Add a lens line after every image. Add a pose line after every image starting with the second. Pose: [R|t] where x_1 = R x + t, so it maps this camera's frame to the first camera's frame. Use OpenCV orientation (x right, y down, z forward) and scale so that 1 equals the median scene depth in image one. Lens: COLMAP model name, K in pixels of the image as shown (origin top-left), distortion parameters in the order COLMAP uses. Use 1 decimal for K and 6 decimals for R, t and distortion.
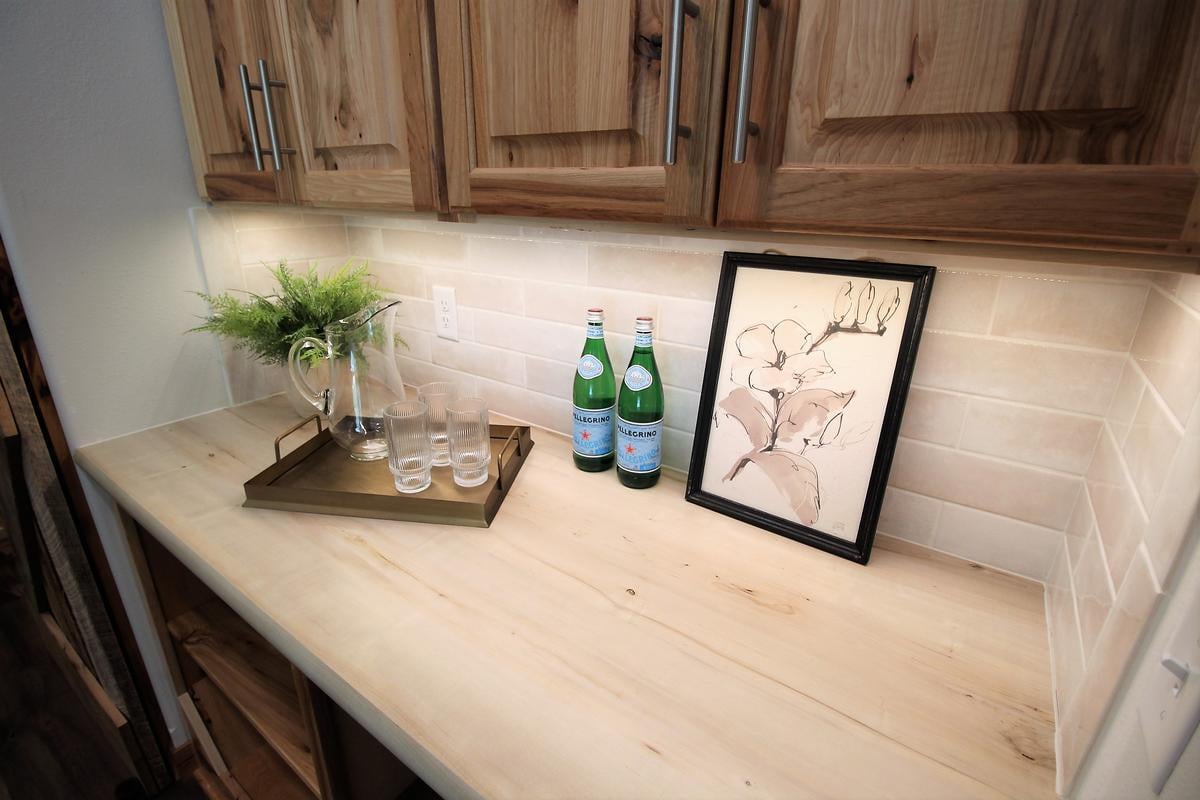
lens RADIAL K [[555.9, 0, 599.5], [0, 555.9, 394.8], [0, 0, 1]] dist [-0.013978, -0.000965]
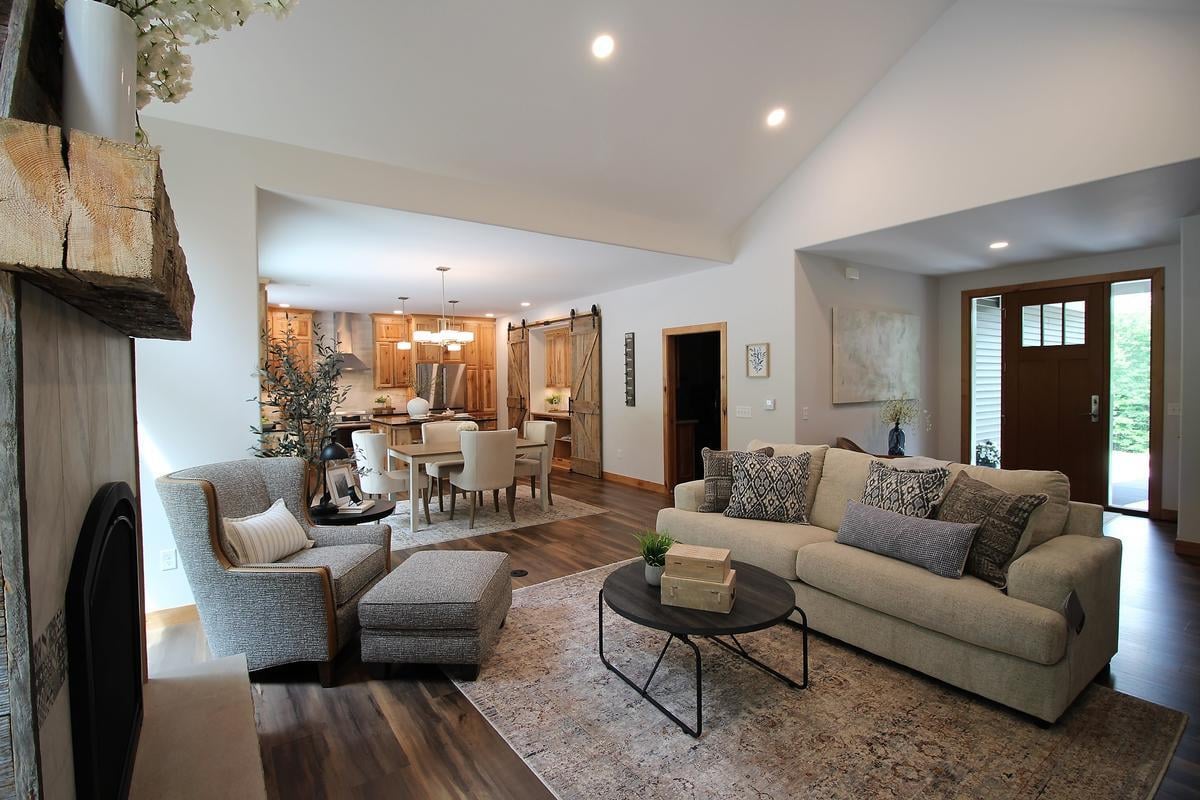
lens RADIAL K [[555.9, 0, 597.8], [0, 555.9, 394.9], [0, 0, 1]] dist [-0.013978, -0.000965]
pose [[0.937272, -0.021631, -0.347926, 3.571410], [-0.094367, 0.945063, -0.312971, 2.783524], [0.335582, 0.326172, 0.883740, -7.382796]]
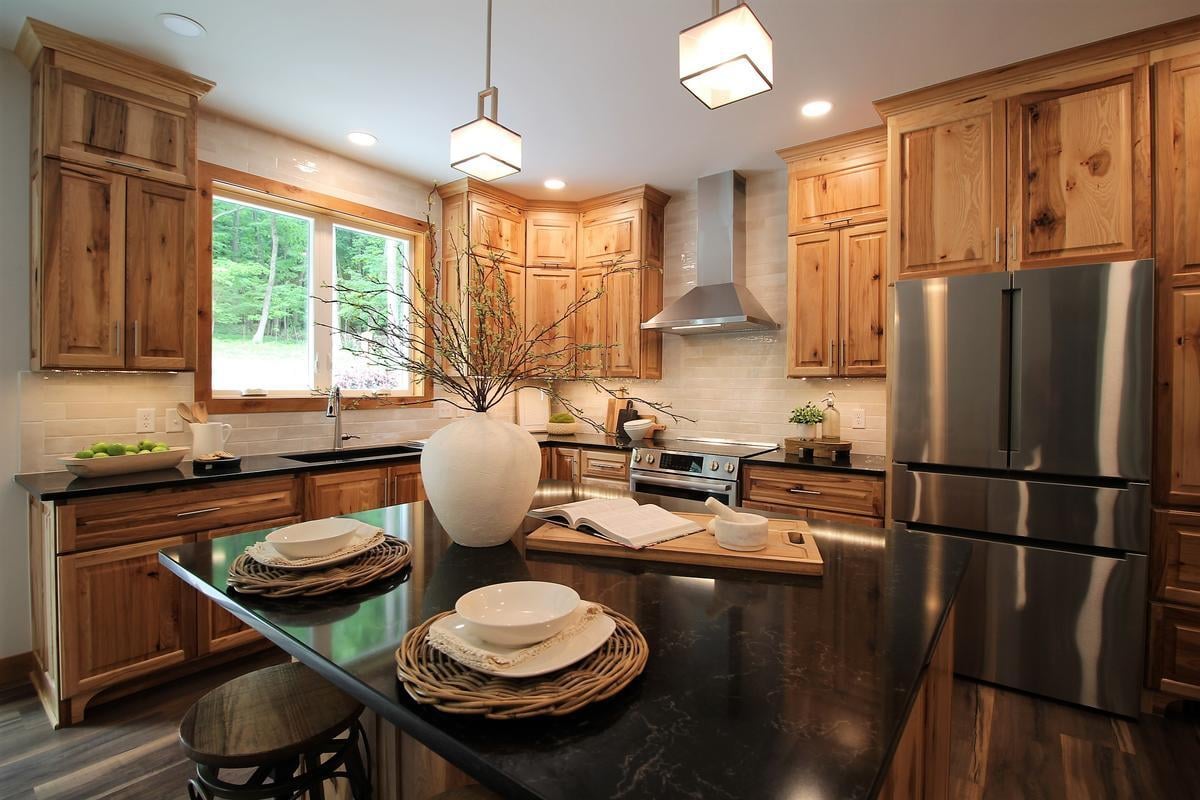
lens RADIAL K [[555.9, 0, 601.5], [0, 555.9, 395.2], [0, 0, 1]] dist [-0.013978, -0.000965]
pose [[-0.046481, -0.008597, -0.998882, -0.330840], [-0.362038, 0.932121, 0.008824, 0.358275], [0.931004, 0.362044, -0.046438, -0.712408]]
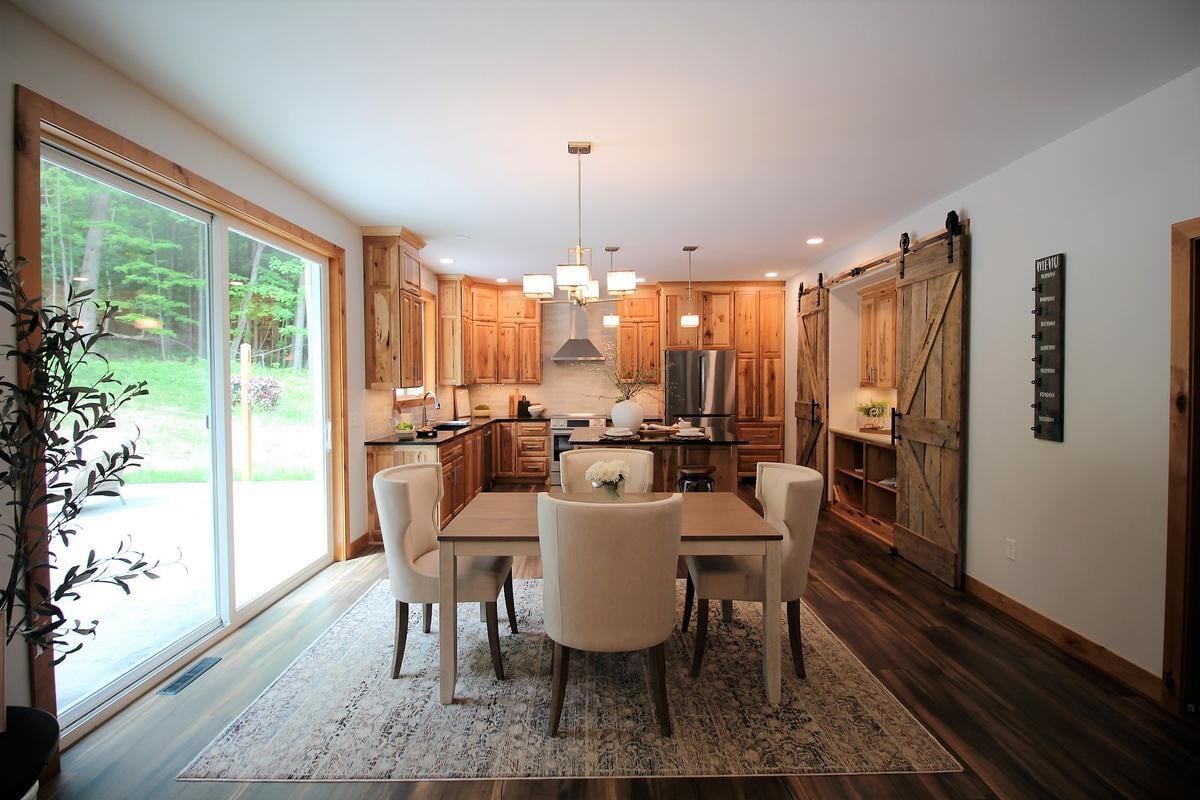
lens RADIAL K [[555.9, 0, 597.1], [0, 555.9, 391.7], [0, 0, 1]] dist [-0.013978, -0.000965]
pose [[0.568461, -0.002588, -0.822706, 2.435038], [-0.276613, 0.941177, -0.194091, 1.546275], [0.774814, 0.337904, 0.534307, -4.123775]]
